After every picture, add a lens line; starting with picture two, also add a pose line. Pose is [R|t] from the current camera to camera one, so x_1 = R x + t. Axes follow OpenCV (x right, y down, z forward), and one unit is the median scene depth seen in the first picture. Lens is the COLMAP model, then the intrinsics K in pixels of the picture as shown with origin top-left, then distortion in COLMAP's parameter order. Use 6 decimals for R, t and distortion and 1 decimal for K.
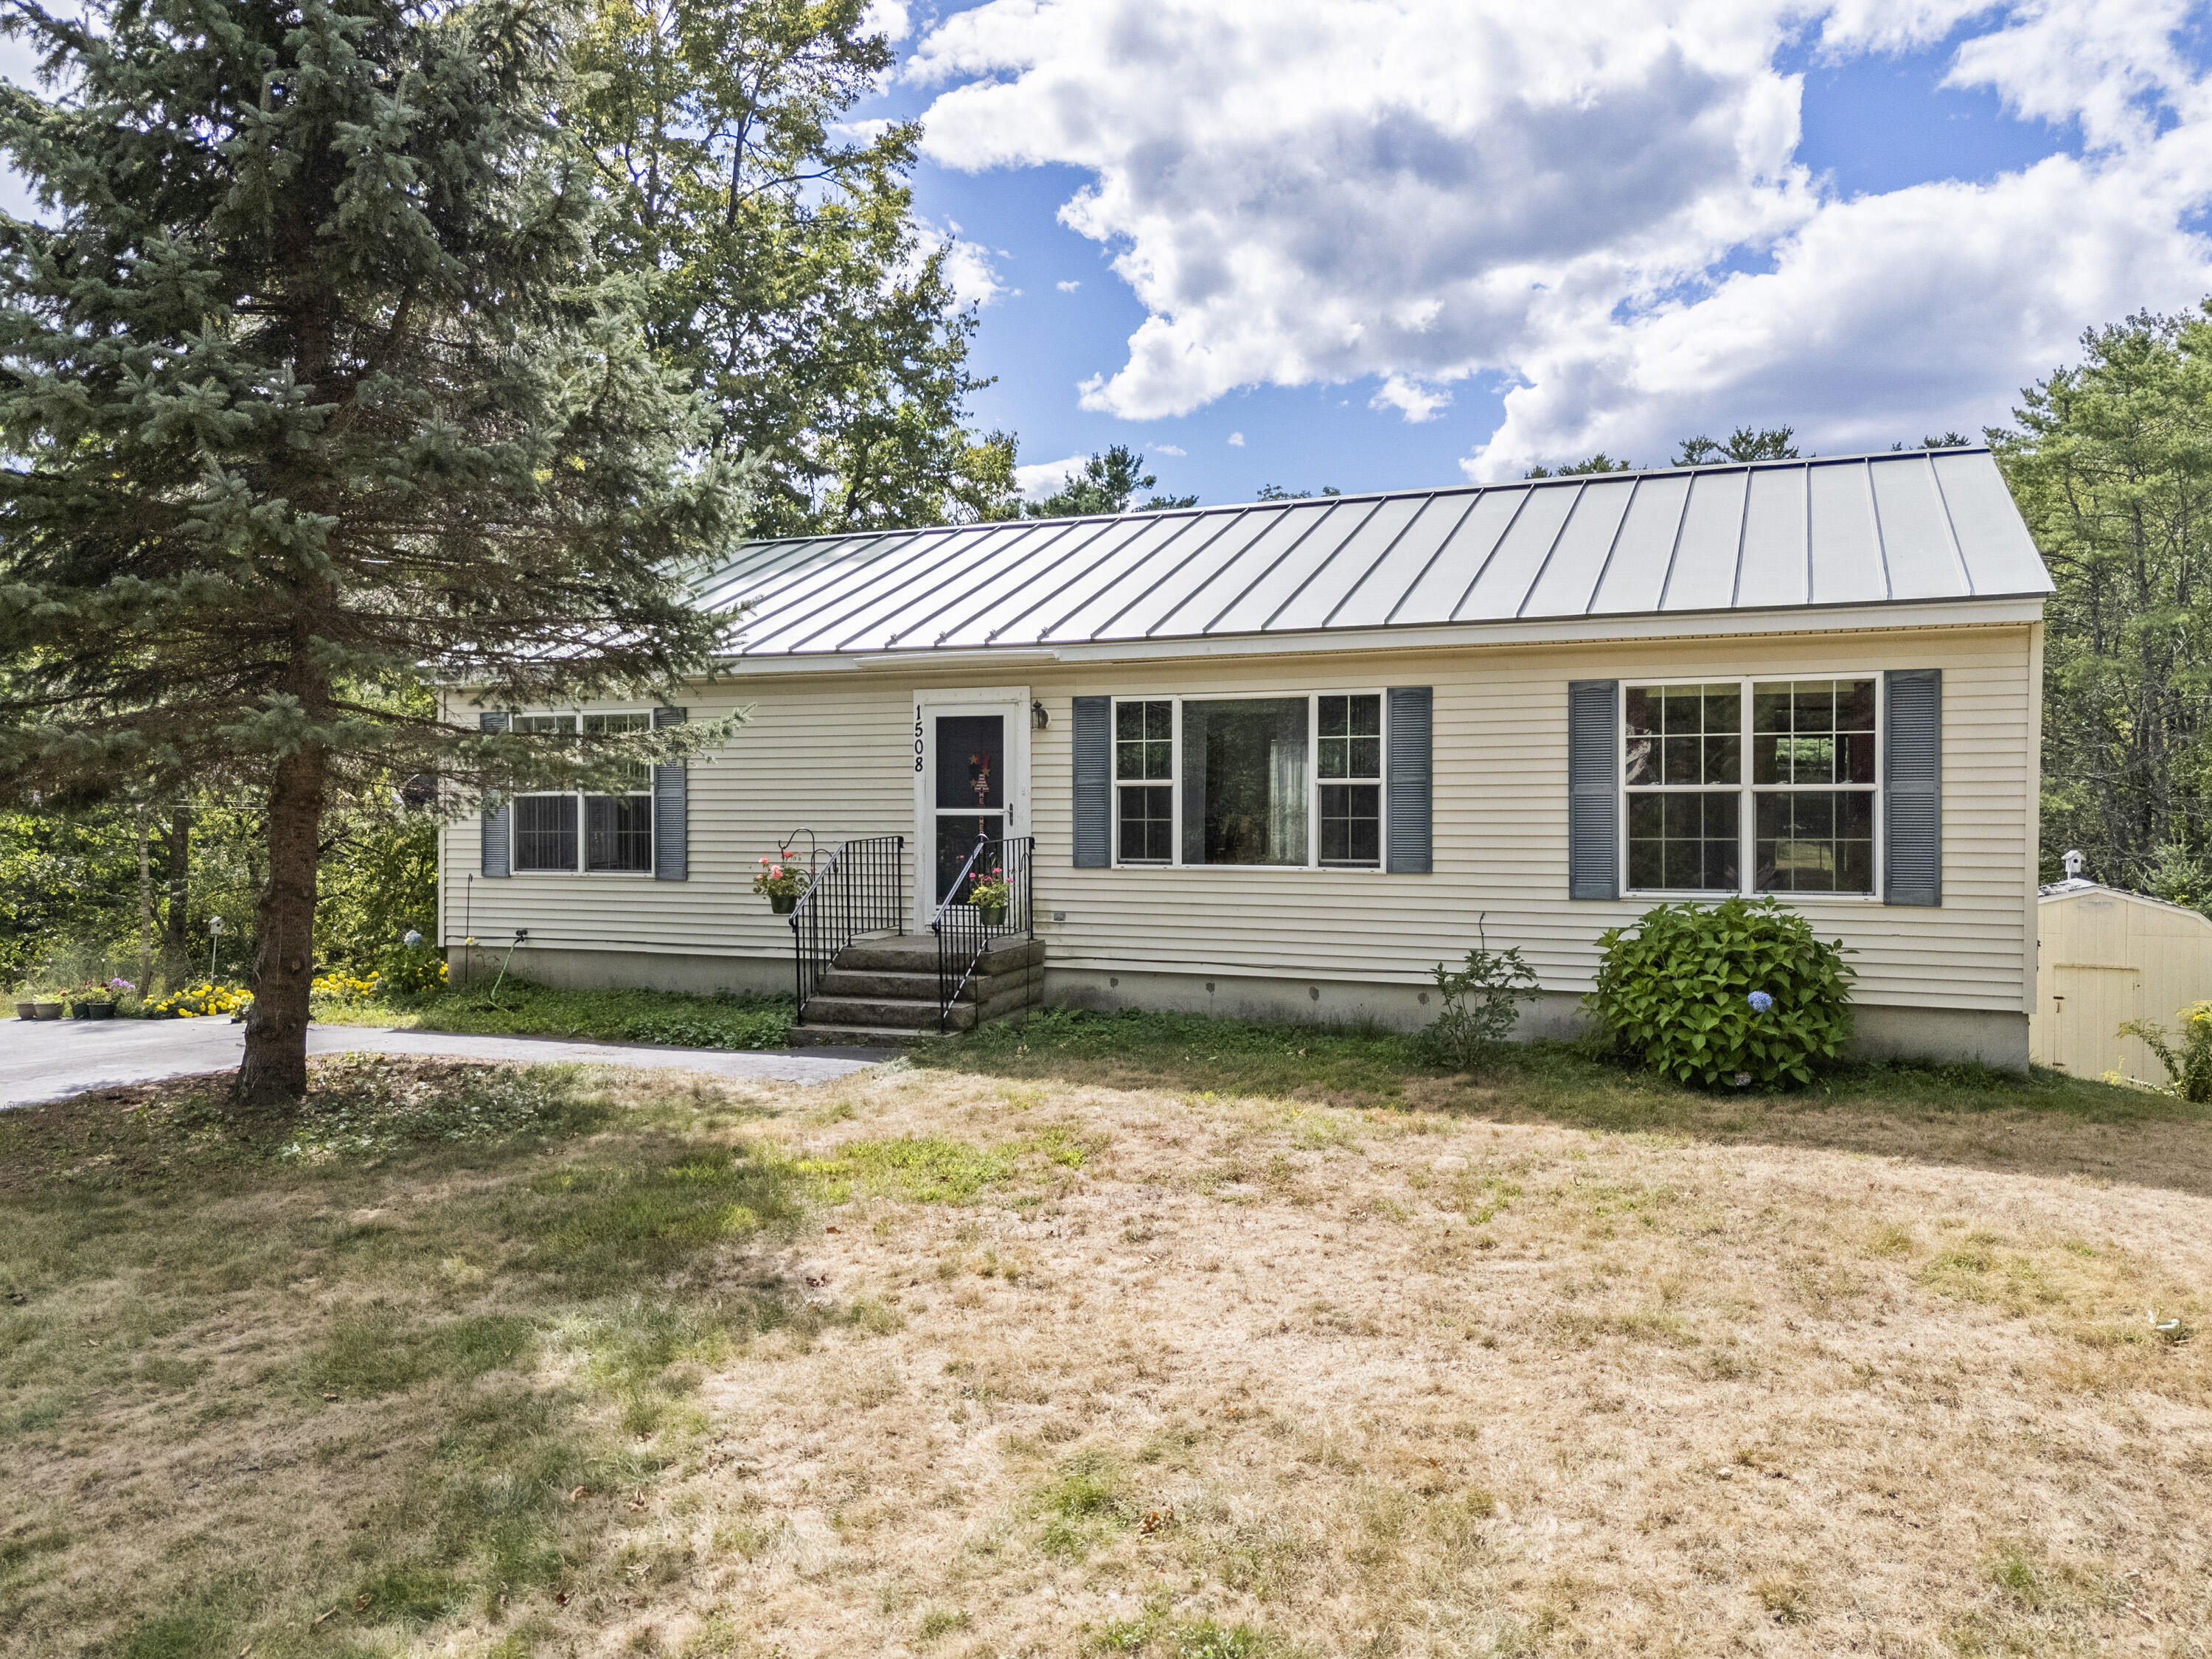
lens RADIAL K [[1669.2, 0, 1106.0], [0, 1669.2, 829.5], [0, 0, 1]] dist [0.039096, -0.002027]
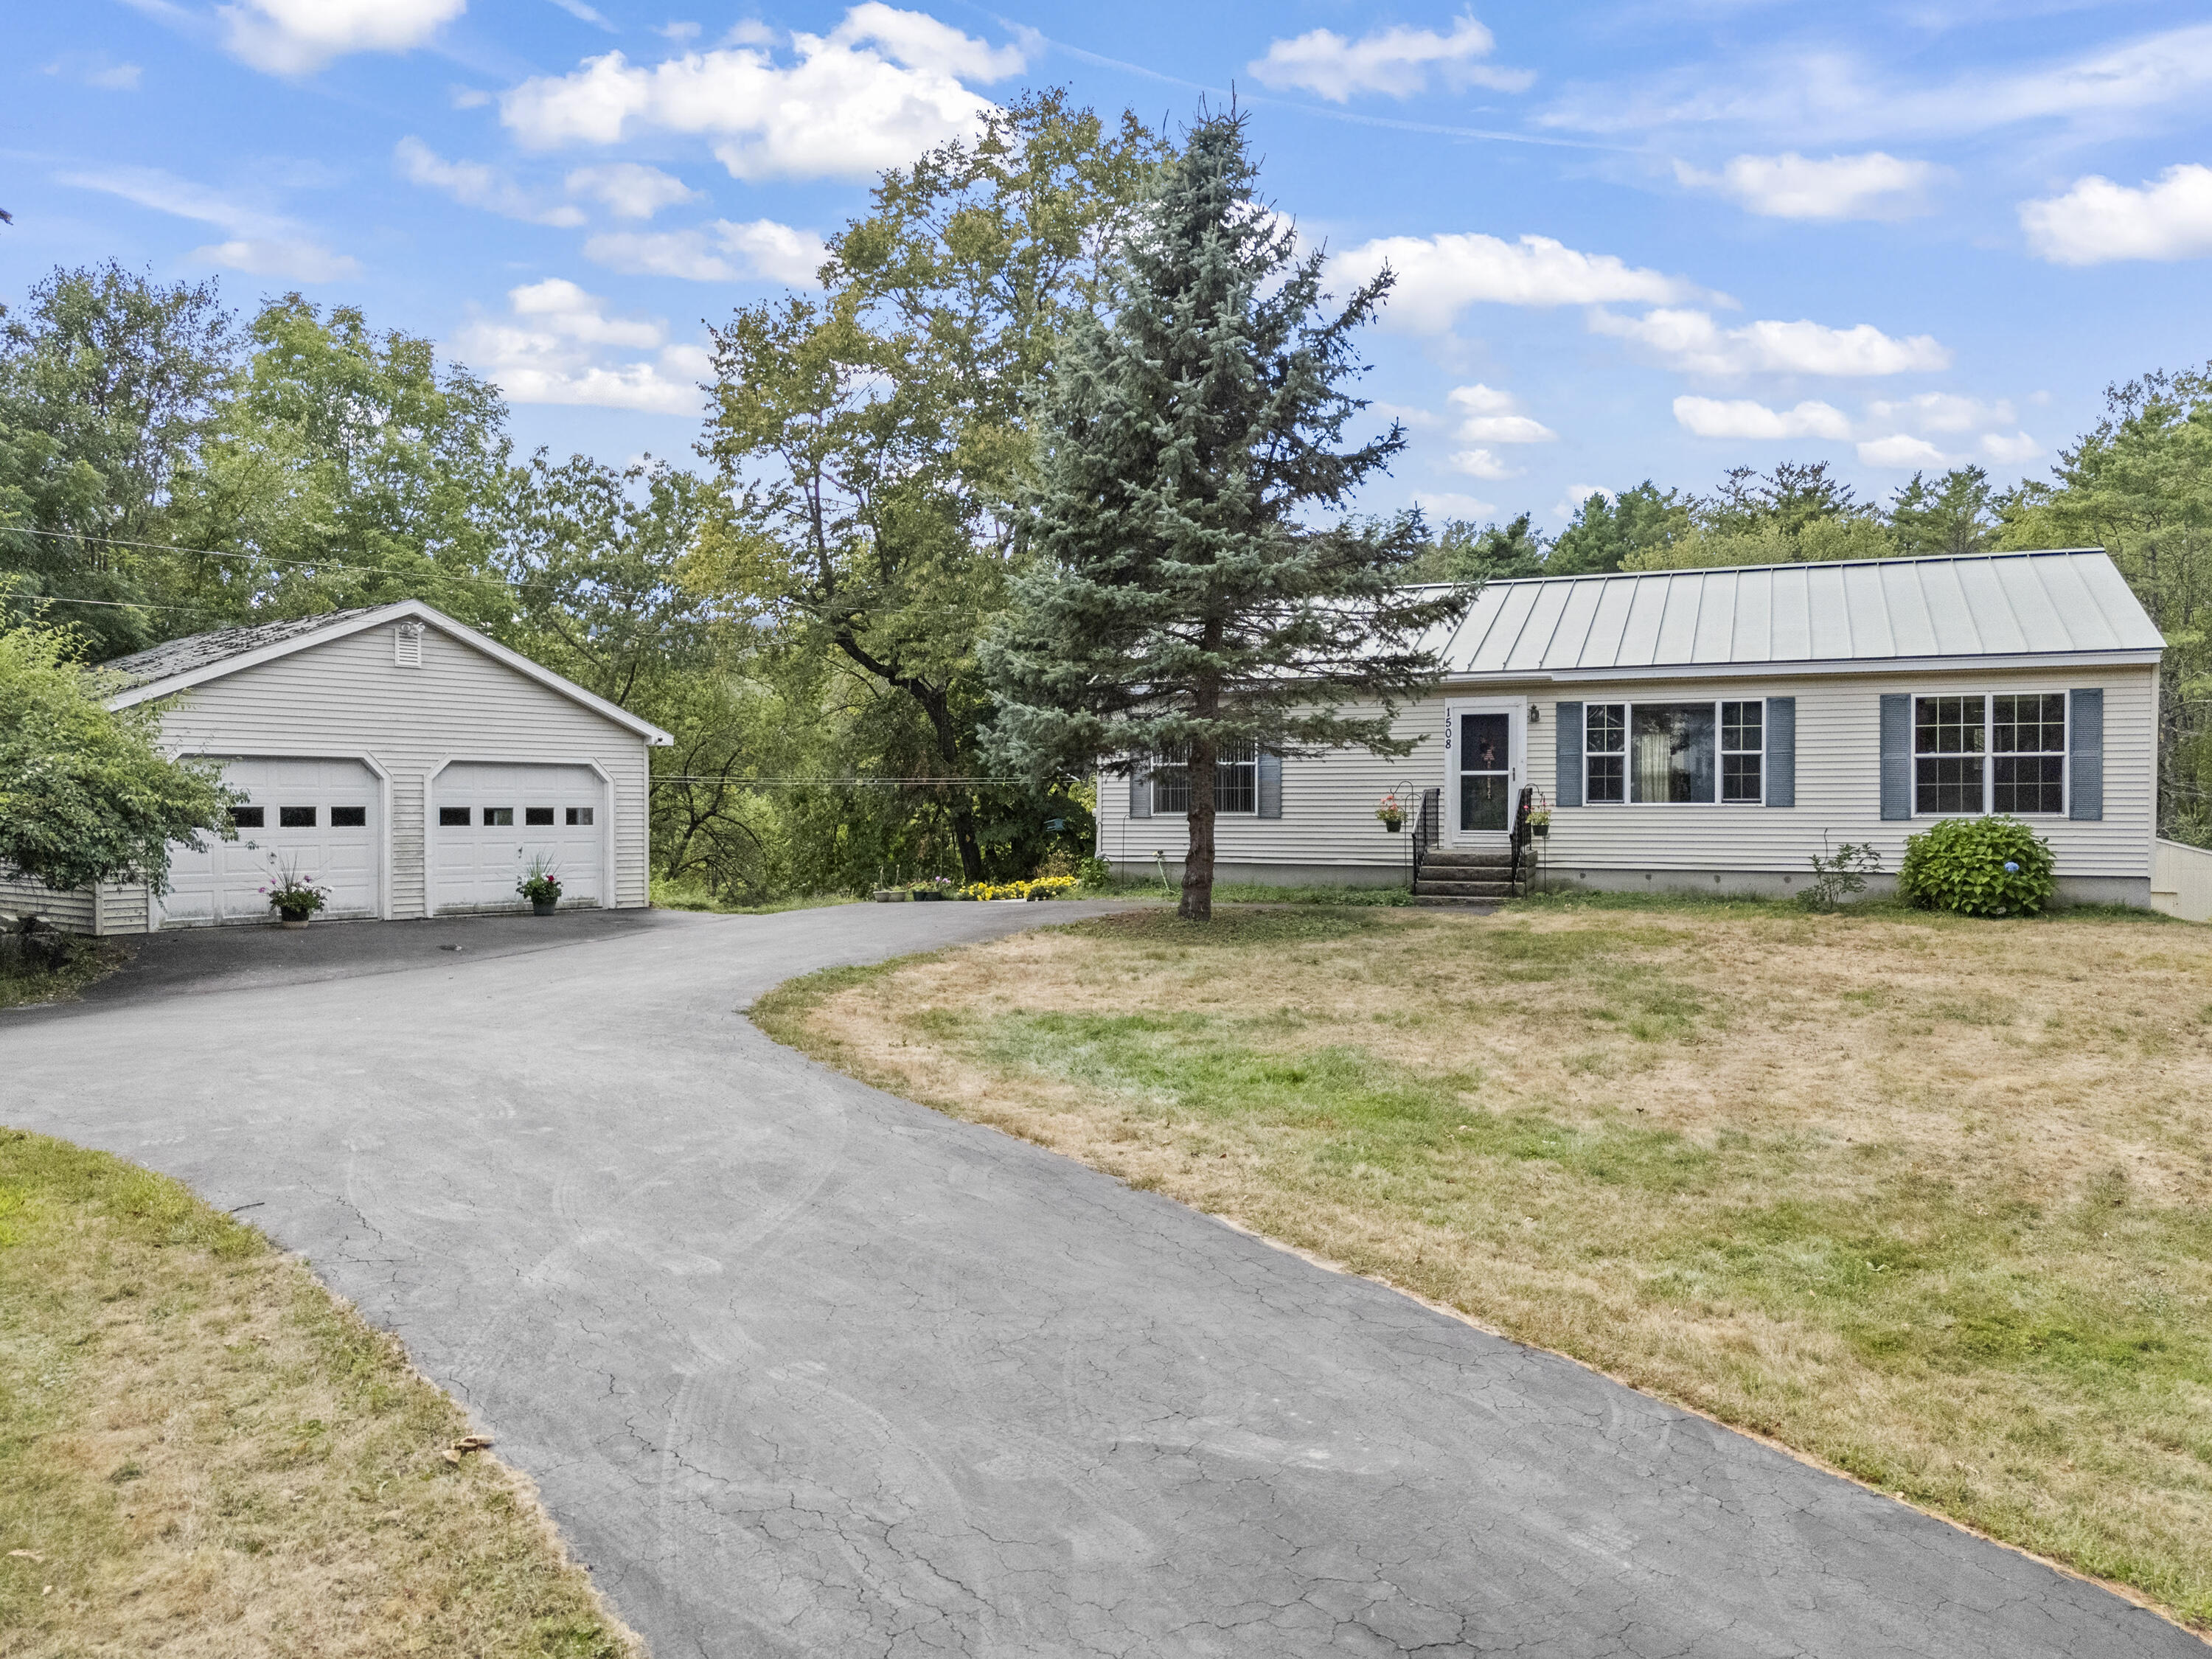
lens RADIAL K [[1673.9, 0, 1096.1], [0, 1673.9, 828.4], [0, 0, 1]] dist [0.016126, 0.000248]
pose [[0.999996, 0.001215, 0.002380, -0.510990], [-0.001210, 0.999997, -0.002099, 0.052337], [-0.002382, 0.002096, 0.999995, -0.697306]]
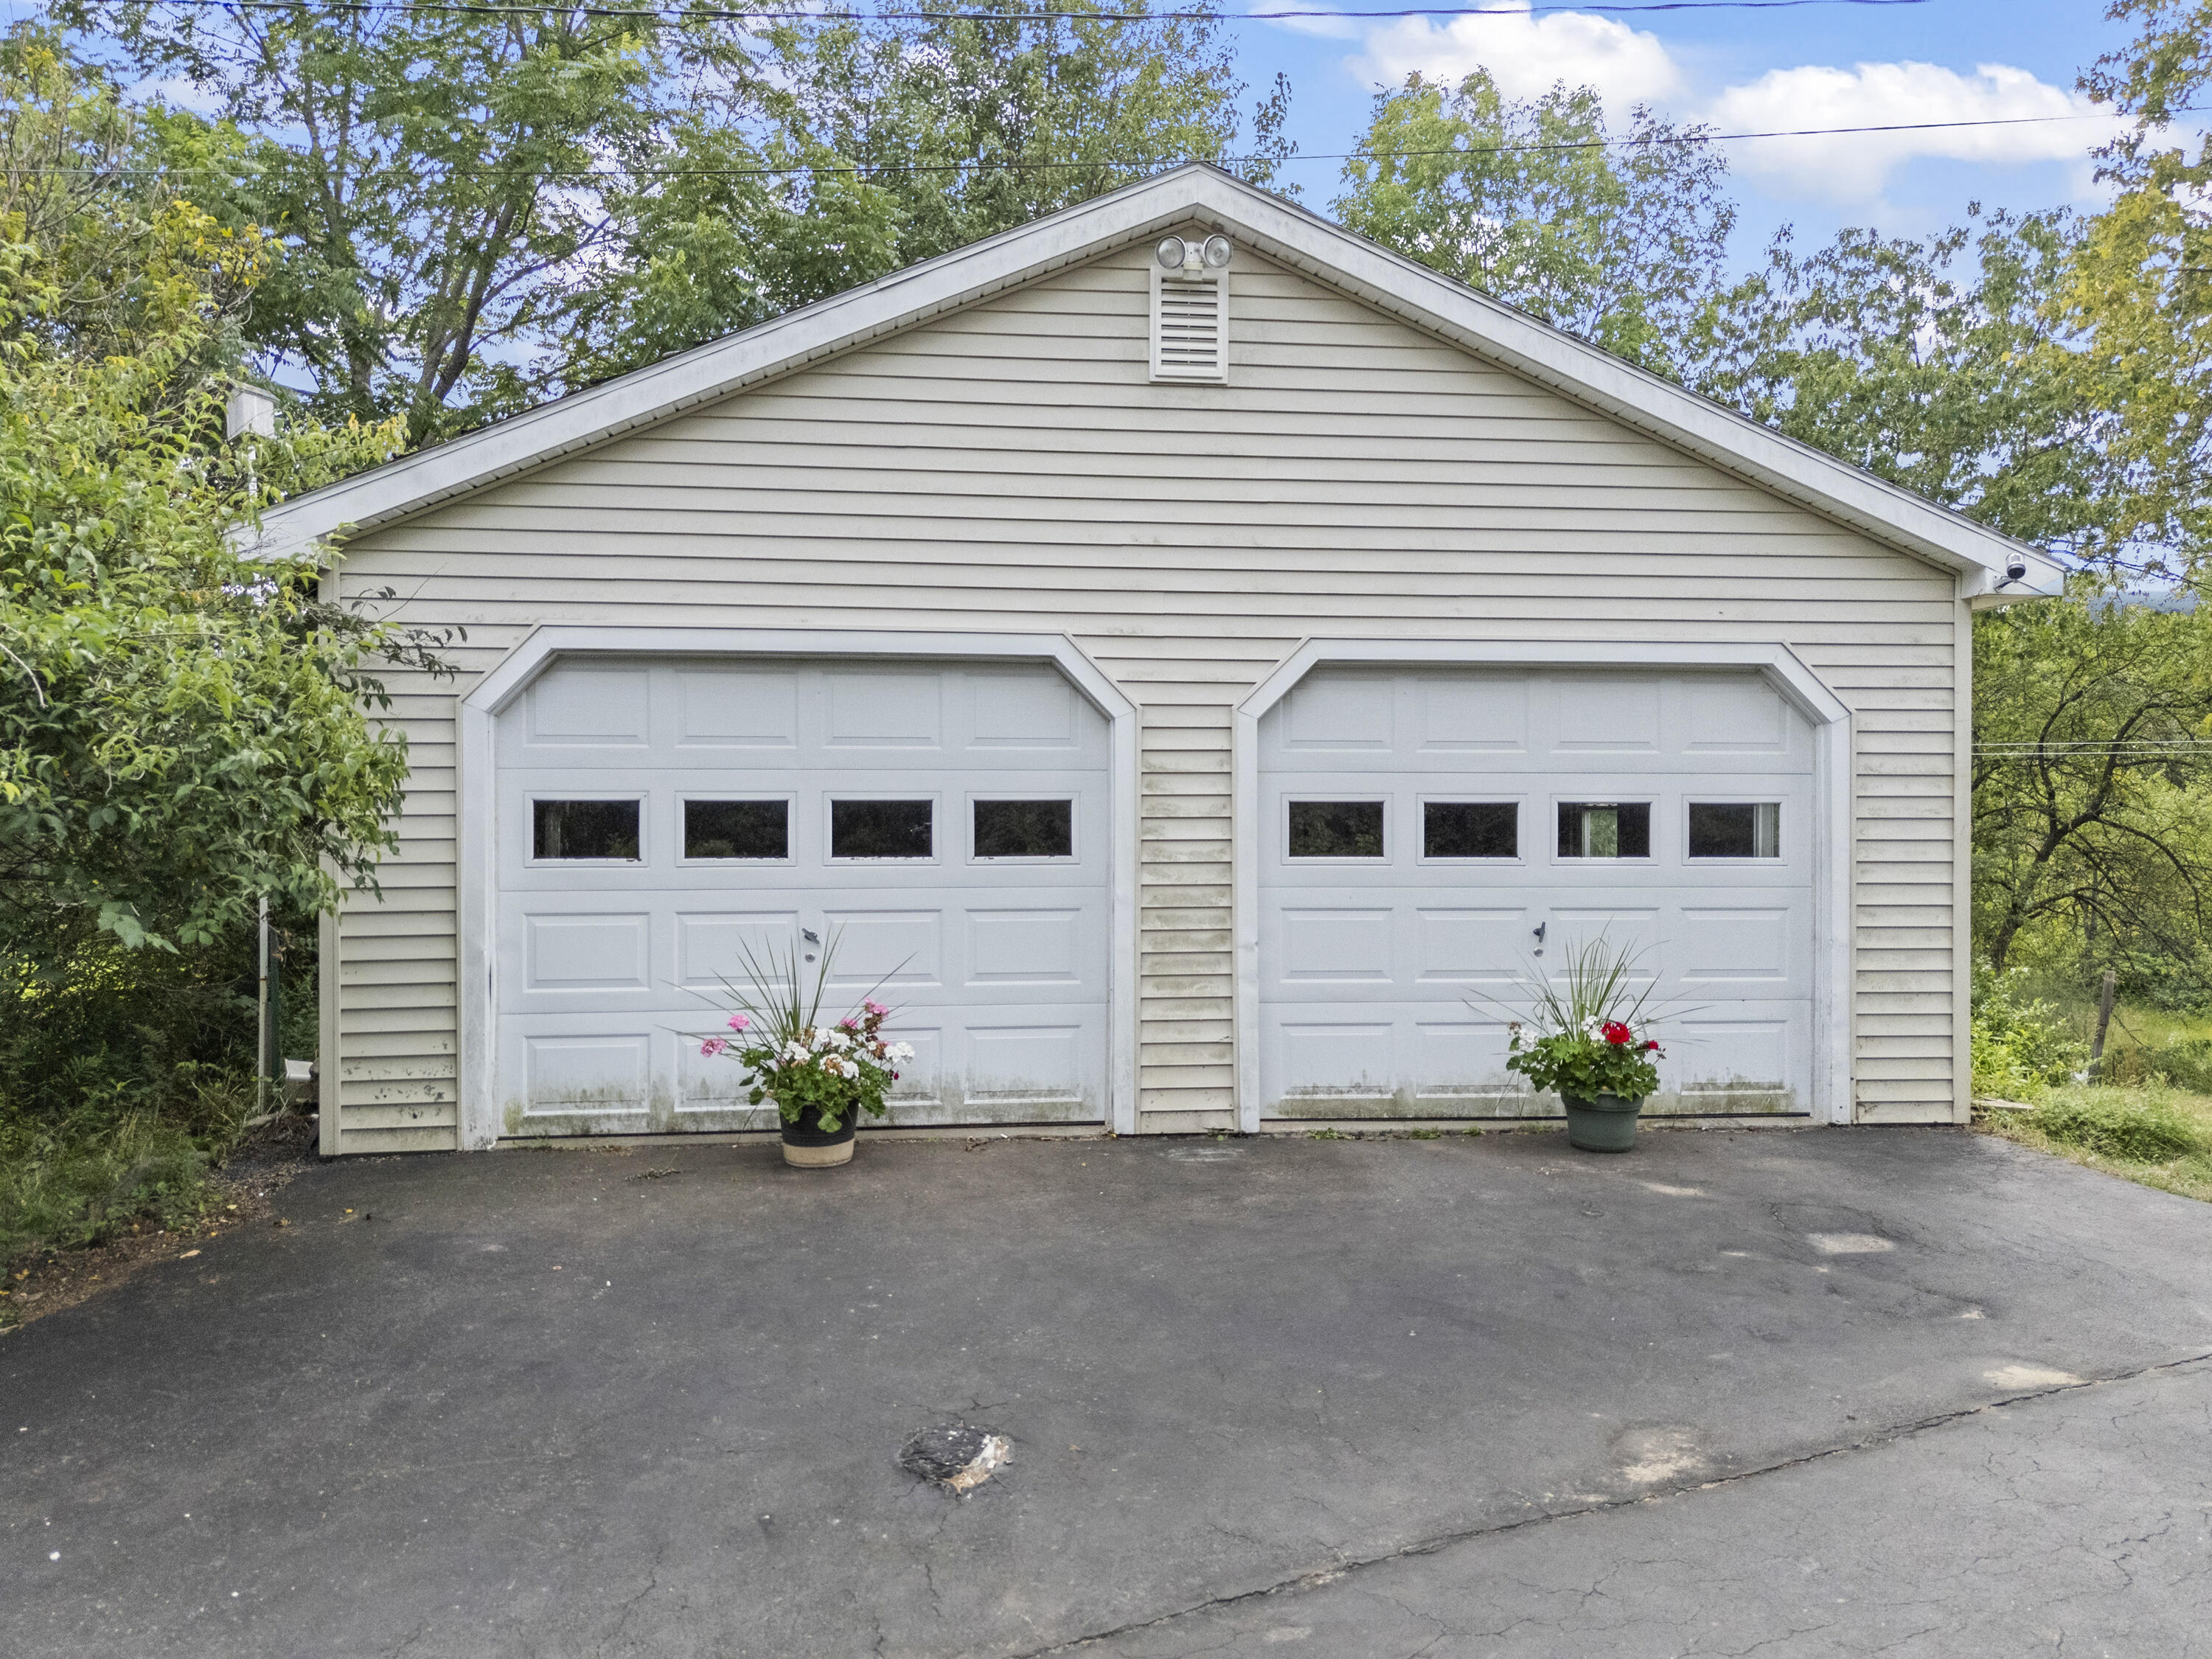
lens RADIAL K [[1669.2, 0, 1106.0], [0, 1669.2, 829.5], [0, 0, 1]] dist [0.039096, -0.002027]
pose [[0.743903, 0.007061, -0.668250, -0.821196], [-0.009079, 0.999959, 0.000459, 0.038924], [0.668226, 0.005726, 0.743936, 0.475281]]
